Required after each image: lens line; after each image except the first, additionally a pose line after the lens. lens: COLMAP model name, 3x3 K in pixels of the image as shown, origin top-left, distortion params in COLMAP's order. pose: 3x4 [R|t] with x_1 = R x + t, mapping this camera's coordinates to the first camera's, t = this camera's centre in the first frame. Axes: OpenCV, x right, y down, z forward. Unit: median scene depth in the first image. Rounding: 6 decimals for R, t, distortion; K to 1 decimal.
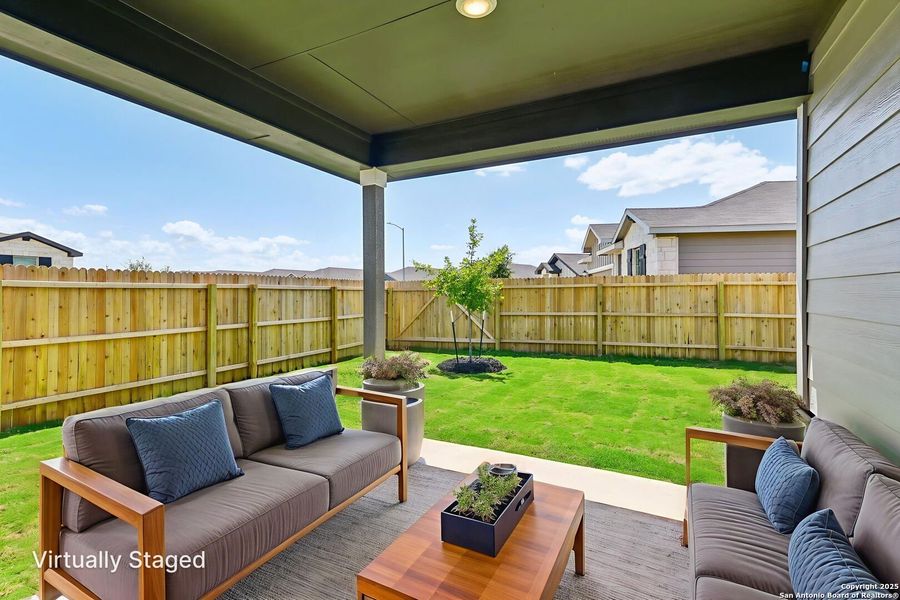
lens RADIAL K [[407.1, 0, 448.7], [0, 407.1, 293.0], [0, 0, 1]] dist [0.014614, -0.000313]
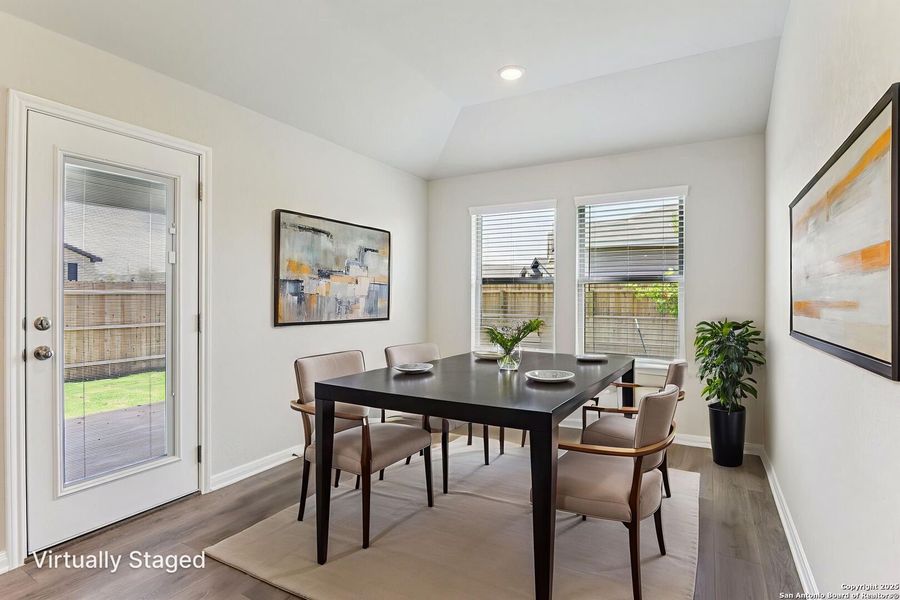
lens RADIAL K [[447.5, 0, 450.0], [0, 447.5, 300.0], [0, 0, 1]] dist [-0.004721, -0.001785]
pose [[0.999457, 0.004472, -0.032660, 0.412009], [-0.004177, 0.999950, 0.009091, -0.009193], [0.032699, -0.008950, 0.999425, -0.504248]]
